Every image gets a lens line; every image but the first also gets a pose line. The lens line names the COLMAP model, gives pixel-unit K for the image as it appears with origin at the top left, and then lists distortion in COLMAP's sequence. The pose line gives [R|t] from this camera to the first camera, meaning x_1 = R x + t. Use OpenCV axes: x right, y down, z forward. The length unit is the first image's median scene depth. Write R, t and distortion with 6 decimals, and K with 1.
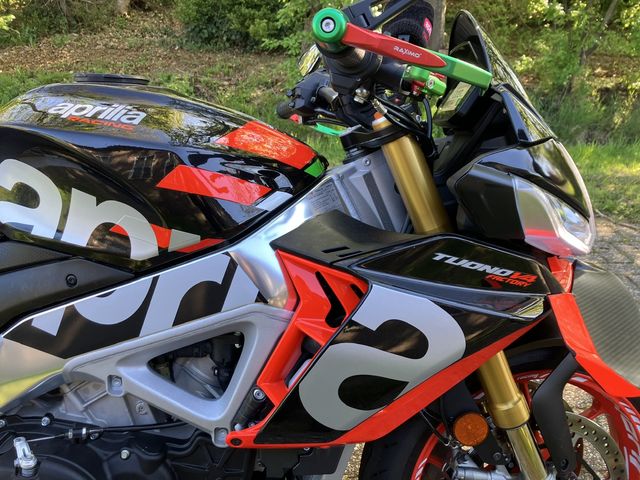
lens RADIAL K [[532.3, 0, 320.0], [0, 532.3, 240.0], [0, 0, 1]] dist [0.013248, 0.007370]
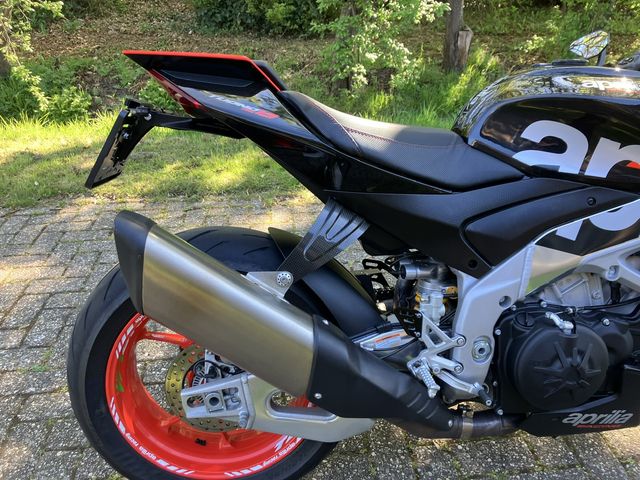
lens RADIAL K [[529.3, 0, 320.0], [0, 529.3, 240.0], [0, 0, 1]] dist [0.010969, 0.000116]
pose [[0.995837, -0.044071, 0.079787, -1.316199], [0.041356, 0.998518, 0.035372, 0.097379], [-0.081228, -0.031925, 0.996184, -0.399283]]
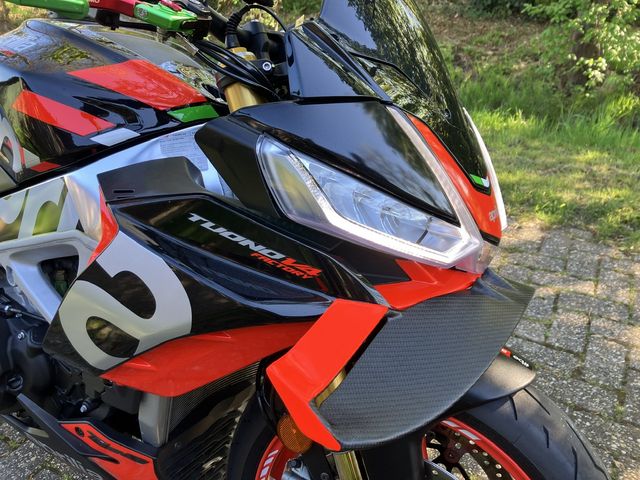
lens RADIAL K [[531.4, 0, 320.0], [0, 531.4, 240.0], [0, 0, 1]] dist [-0.006402, 0.017751]
pose [[0.853107, 0.211340, -0.477015, 0.766713], [-0.187462, 0.977394, 0.097770, -0.053597], [0.486895, 0.006014, 0.873440, 0.299666]]
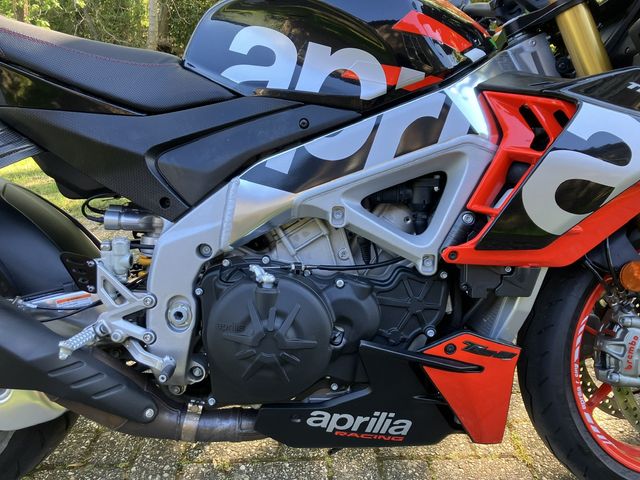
lens RADIAL K [[532.3, 0, 320.0], [0, 532.3, 240.0], [0, 0, 1]] dist [0.013248, 0.007370]
pose [[0.999867, -0.011884, -0.011134, -0.414306], [0.010874, 0.996171, -0.086745, 0.425533], [0.012122, 0.086613, 0.996168, -0.136951]]
